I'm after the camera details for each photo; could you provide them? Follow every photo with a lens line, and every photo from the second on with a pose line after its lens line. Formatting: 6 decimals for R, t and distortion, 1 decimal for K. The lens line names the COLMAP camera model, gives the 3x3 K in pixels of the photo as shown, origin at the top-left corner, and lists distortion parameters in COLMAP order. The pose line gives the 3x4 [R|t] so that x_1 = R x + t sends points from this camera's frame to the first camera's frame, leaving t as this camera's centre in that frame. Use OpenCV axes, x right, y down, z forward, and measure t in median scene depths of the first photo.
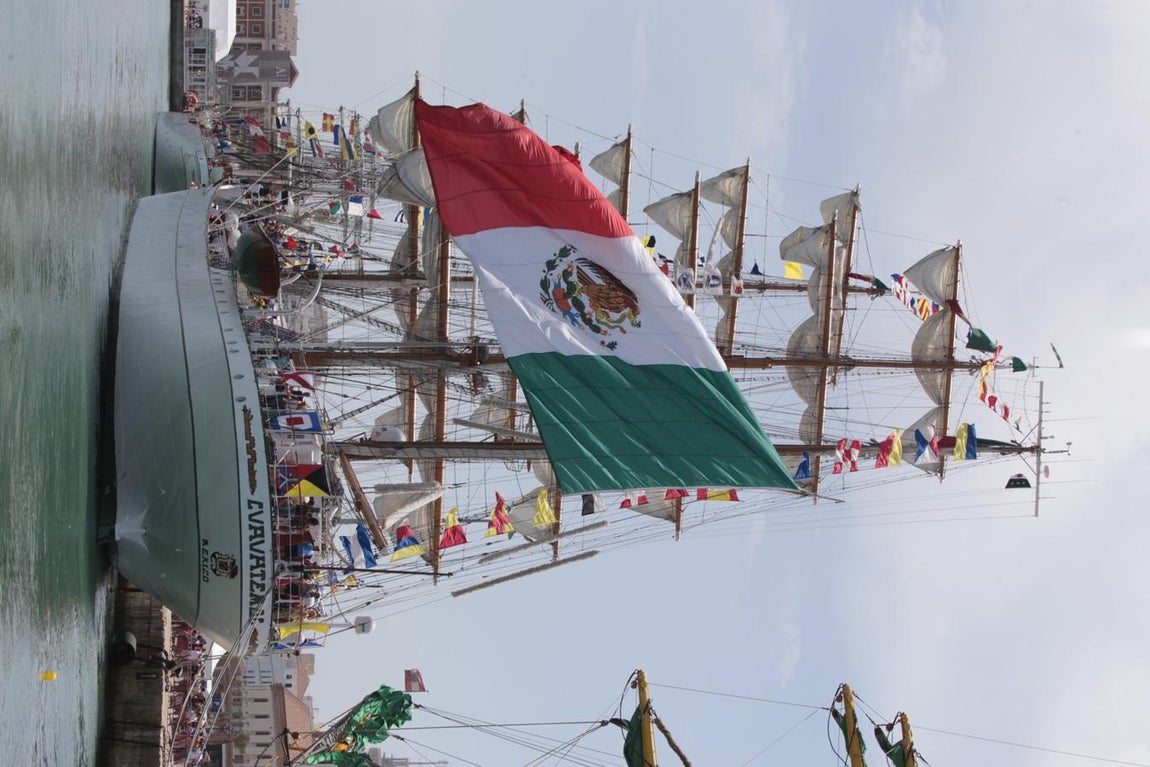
lens RADIAL K [[2297.3, 0, 575.0], [0, 2297.3, 383.5], [0, 0, 1]] dist [-0.183094, -0.412284]
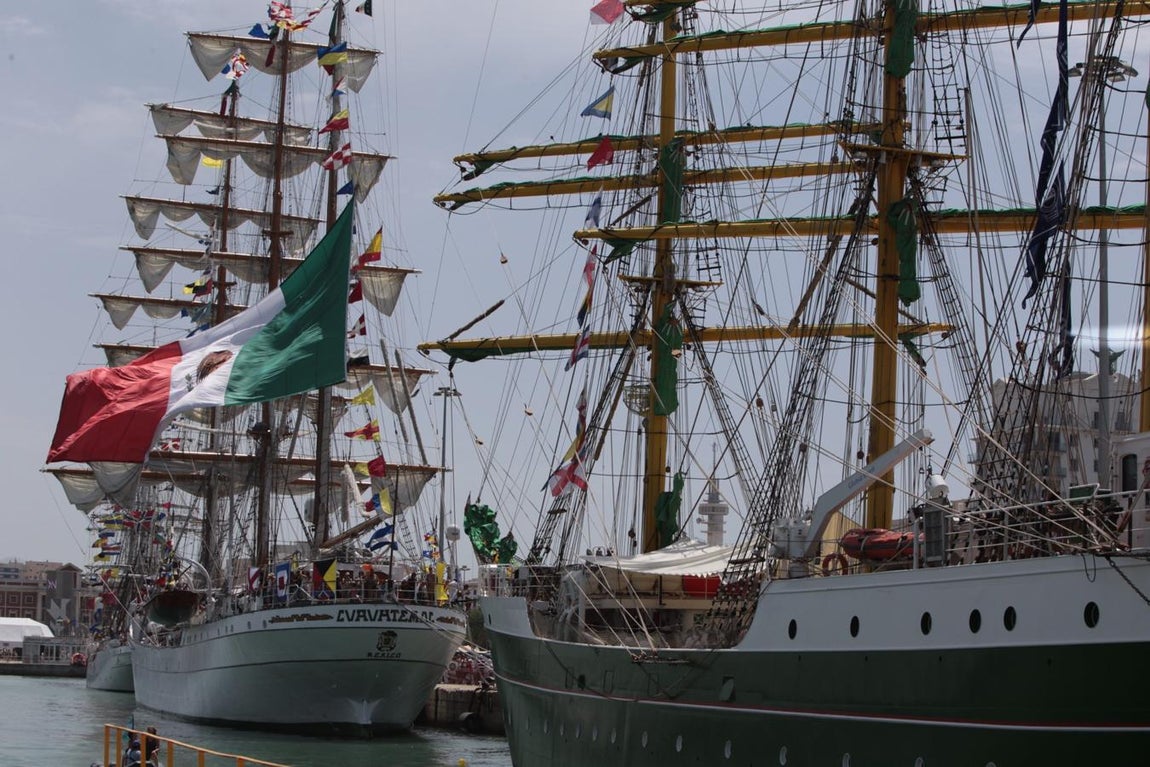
lens RADIAL K [[2297.3, 0, 575.0], [0, 2297.3, 383.5], [0, 0, 1]] dist [-0.183094, -0.412284]
pose [[0.032330, -0.998660, -0.040414, 0.043870], [0.997713, 0.029845, 0.060640, 0.090988], [-0.059353, -0.042282, 0.997341, -0.268704]]
